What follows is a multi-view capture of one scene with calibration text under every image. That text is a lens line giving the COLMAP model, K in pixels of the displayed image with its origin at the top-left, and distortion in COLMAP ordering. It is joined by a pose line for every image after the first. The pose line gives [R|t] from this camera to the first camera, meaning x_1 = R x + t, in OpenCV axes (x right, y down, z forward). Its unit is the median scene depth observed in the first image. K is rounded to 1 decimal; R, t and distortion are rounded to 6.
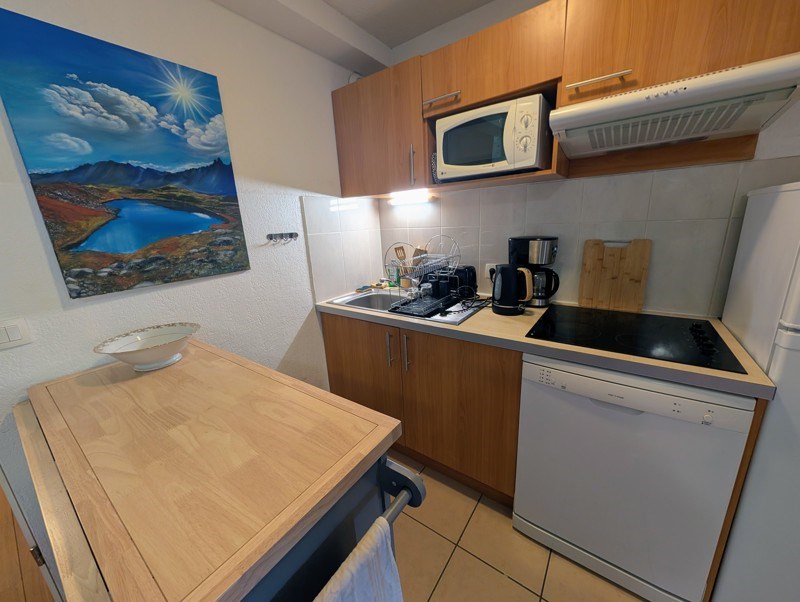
lens RADIAL K [[302.6, 0, 402.4], [0, 302.6, 298.9], [0, 0, 1]] dist [0.000532, -0.000043]
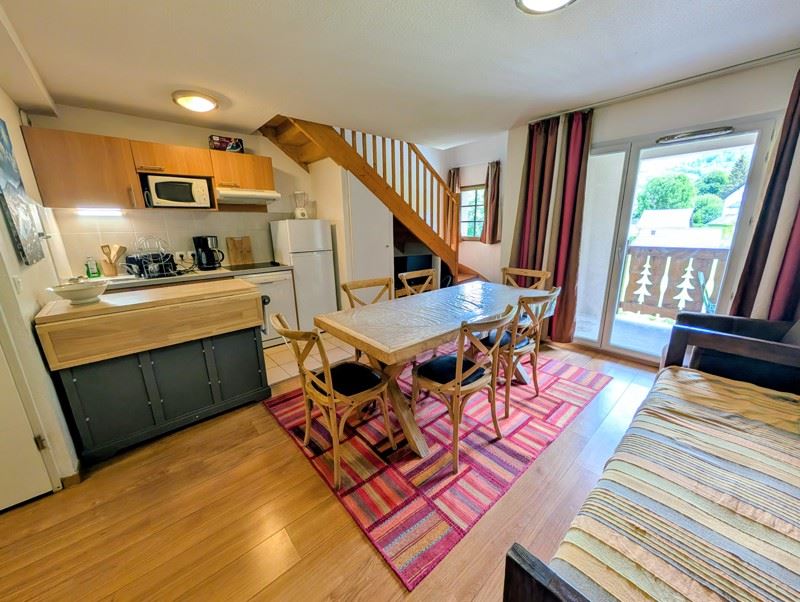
lens RADIAL K [[302.6, 0, 402.4], [0, 302.6, 298.9], [0, 0, 1]] dist [0.000532, -0.000043]
pose [[0.225234, -0.188205, 0.955954, -1.715202], [0.252298, 0.958965, 0.129353, 0.370566], [-0.941071, 0.212051, 0.263475, -0.993396]]
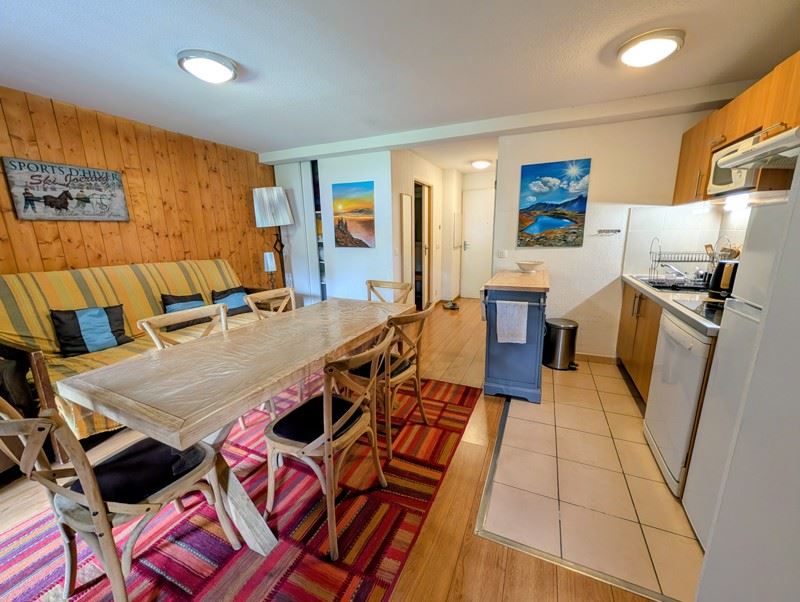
lens RADIAL K [[302.6, 0, 402.4], [0, 302.6, 298.9], [0, 0, 1]] dist [0.000532, -0.000043]
pose [[0.182342, 0.256260, -0.949253, 1.521589], [-0.238431, 0.948147, 0.210161, 0.112599], [0.953888, 0.188010, 0.233988, -0.659654]]
